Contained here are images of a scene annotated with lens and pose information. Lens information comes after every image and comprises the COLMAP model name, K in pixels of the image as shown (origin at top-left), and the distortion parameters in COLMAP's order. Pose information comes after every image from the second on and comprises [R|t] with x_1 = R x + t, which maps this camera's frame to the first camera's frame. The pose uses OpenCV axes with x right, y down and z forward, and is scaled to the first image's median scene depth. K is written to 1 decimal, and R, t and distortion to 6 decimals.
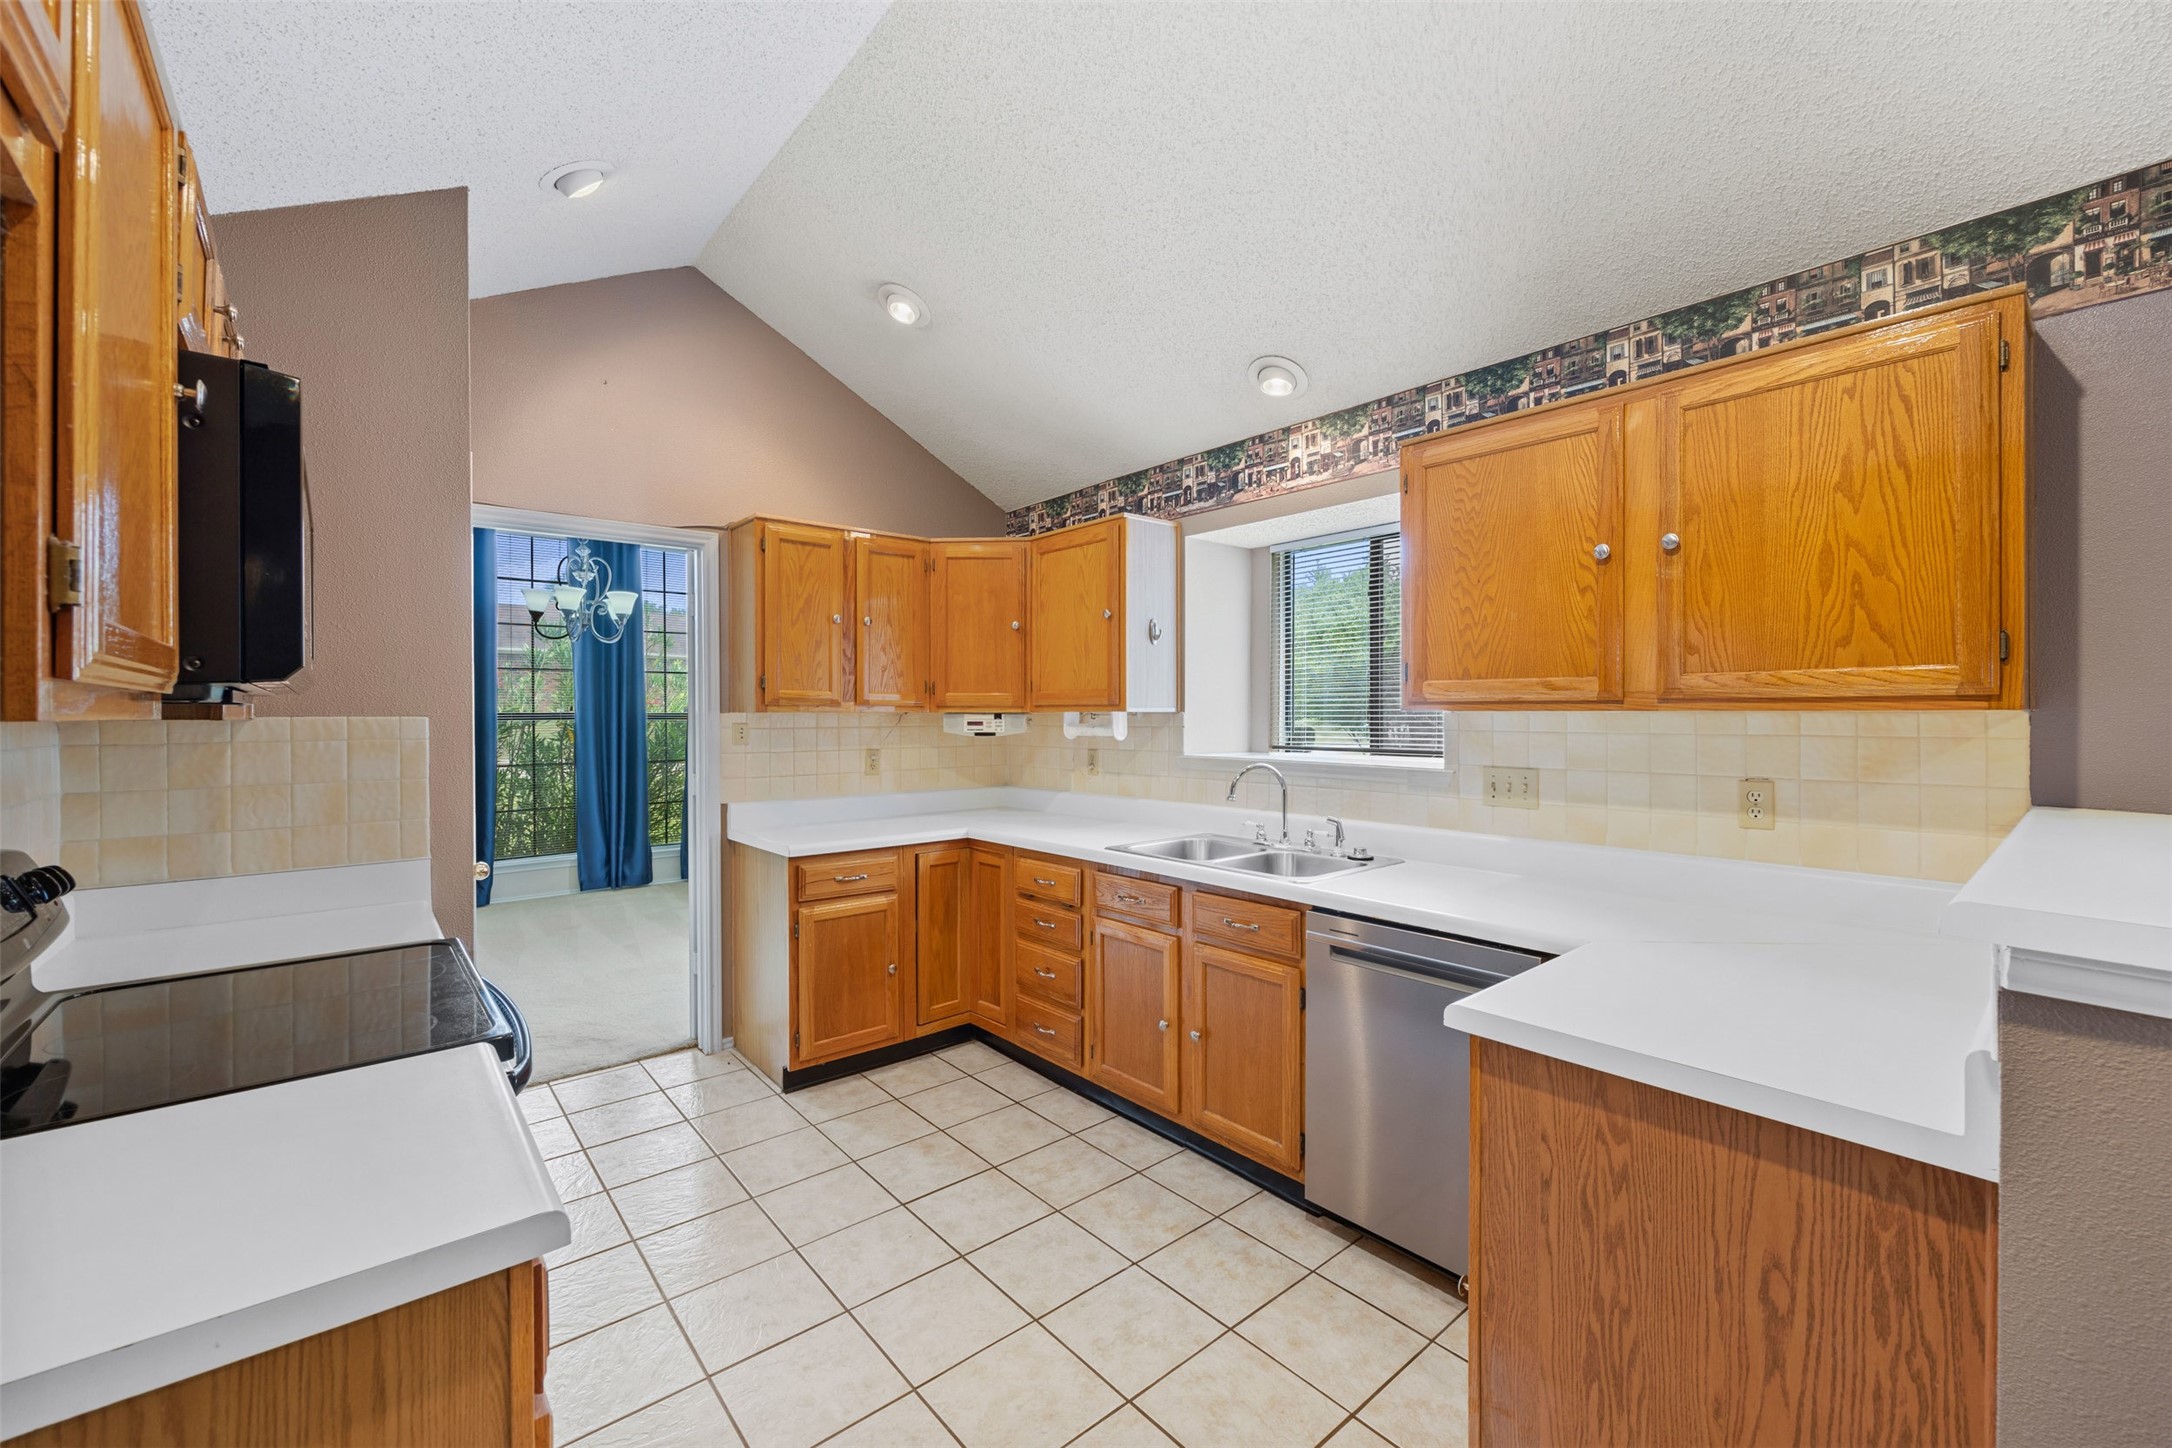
lens RADIAL K [[869.2, 0, 1061.5], [0, 869.2, 716.9], [0, 0, 1]] dist [-0.001706, 0.000645]
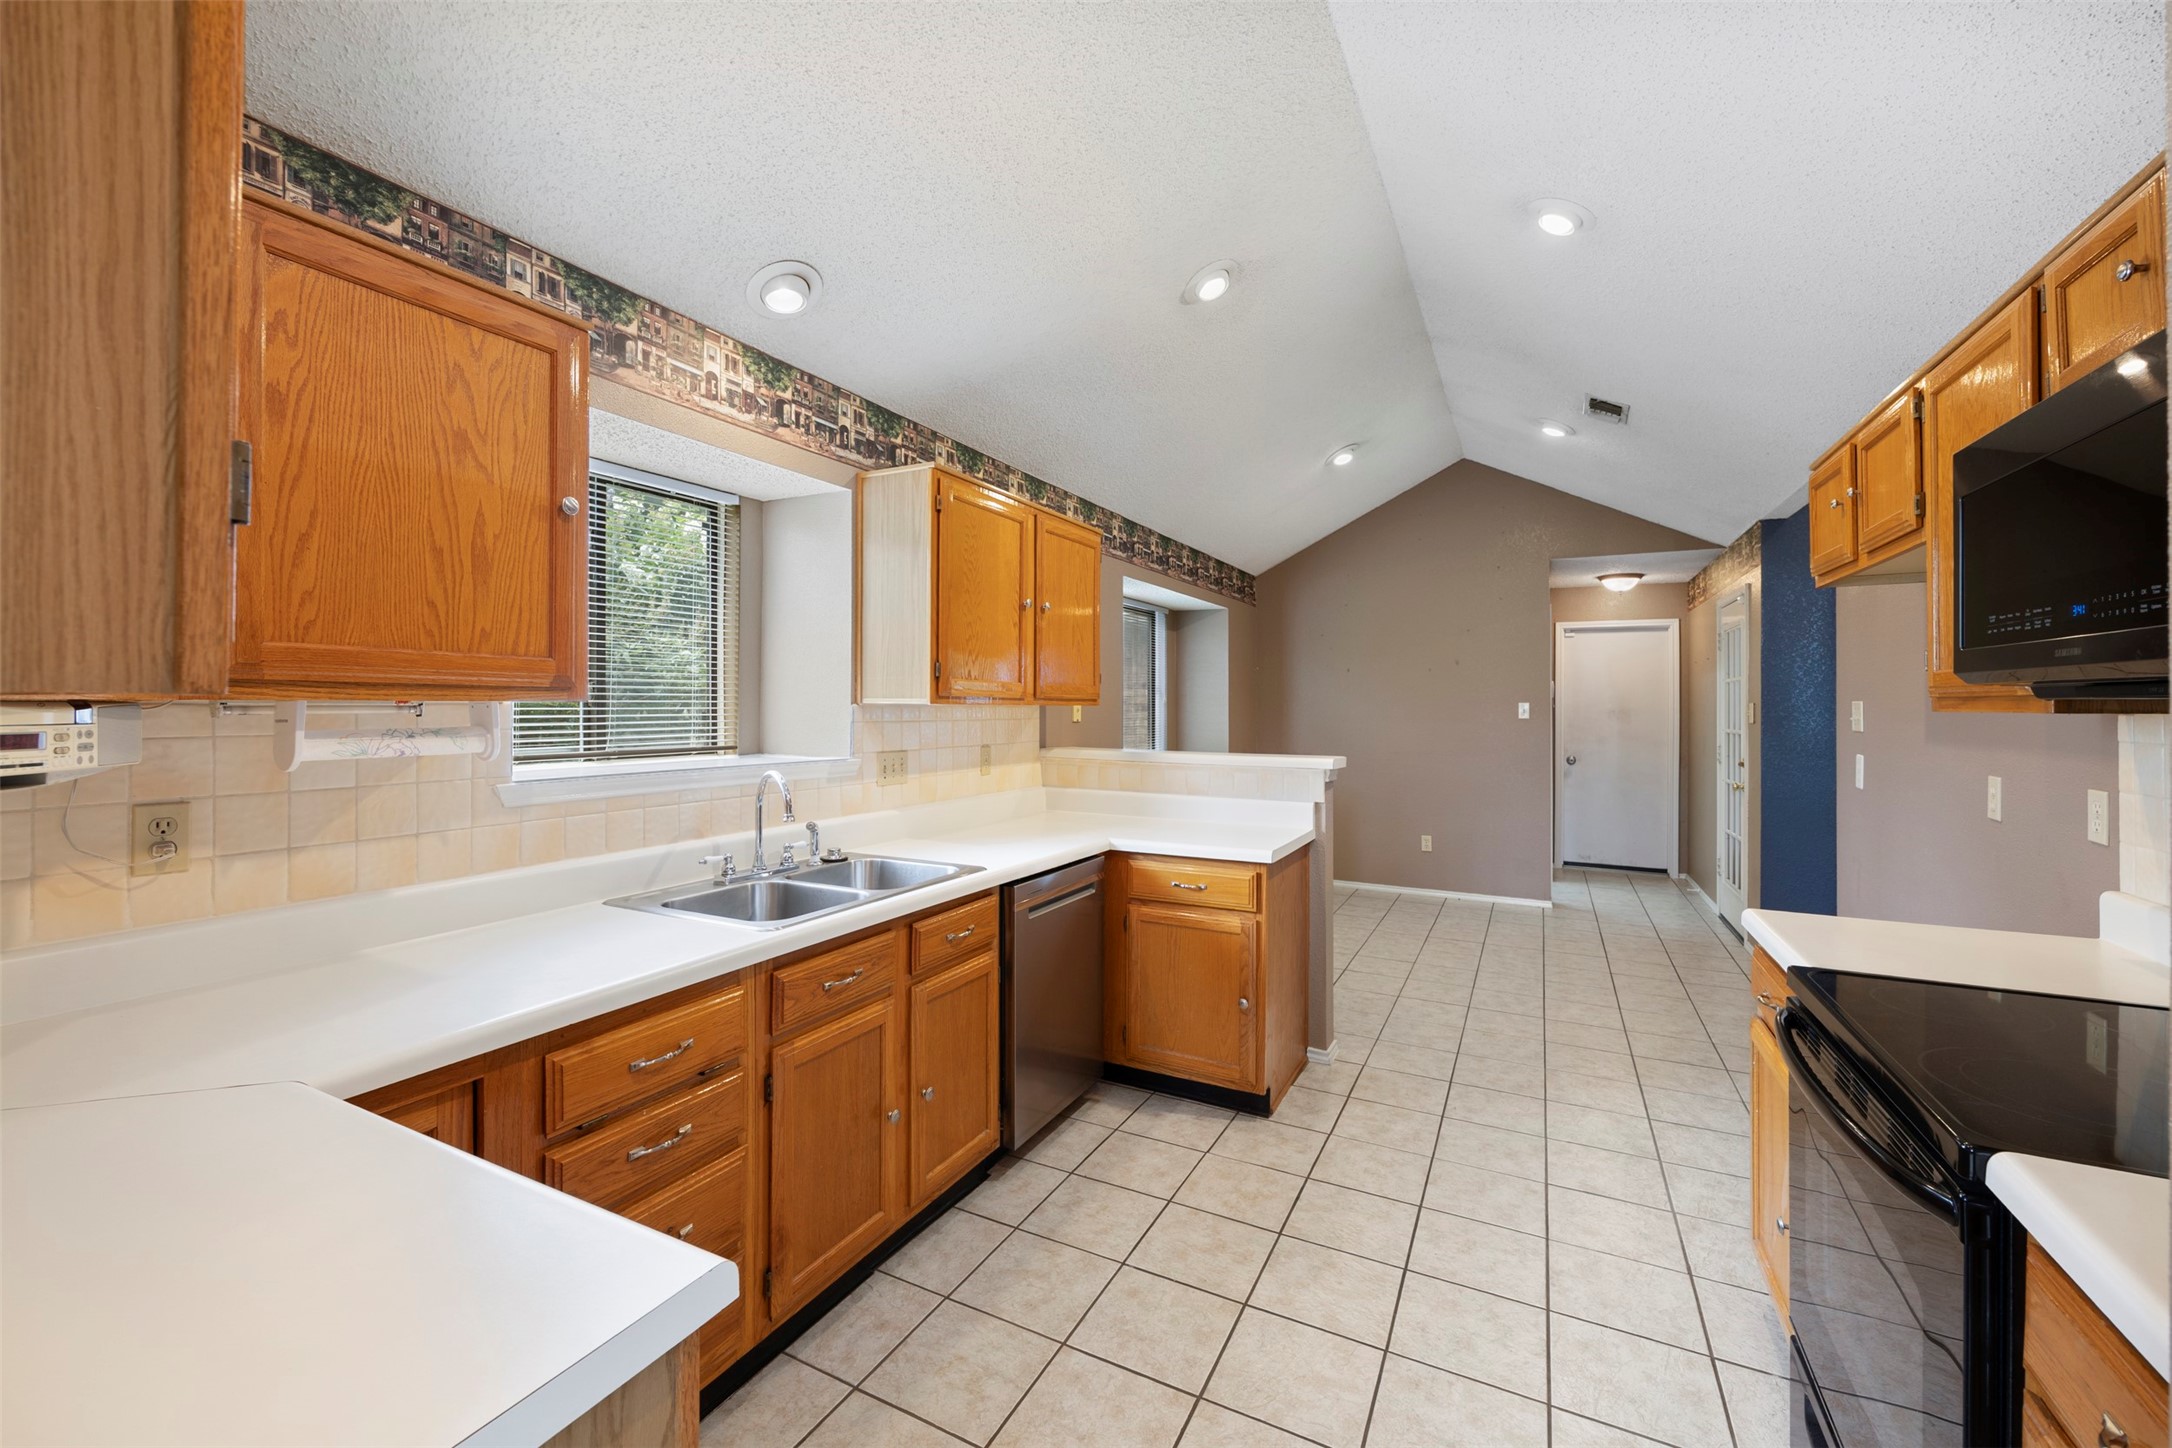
lens RADIAL K [[869.2, 0, 1097.7], [0, 869.2, 703.9], [0, 0, 1]] dist [-0.001706, 0.000645]
pose [[-0.394151, 0.004371, 0.919035, -0.548765], [0.003291, 0.999989, -0.003344, -0.001707], [-0.919040, 0.001707, -0.394161, 0.954818]]
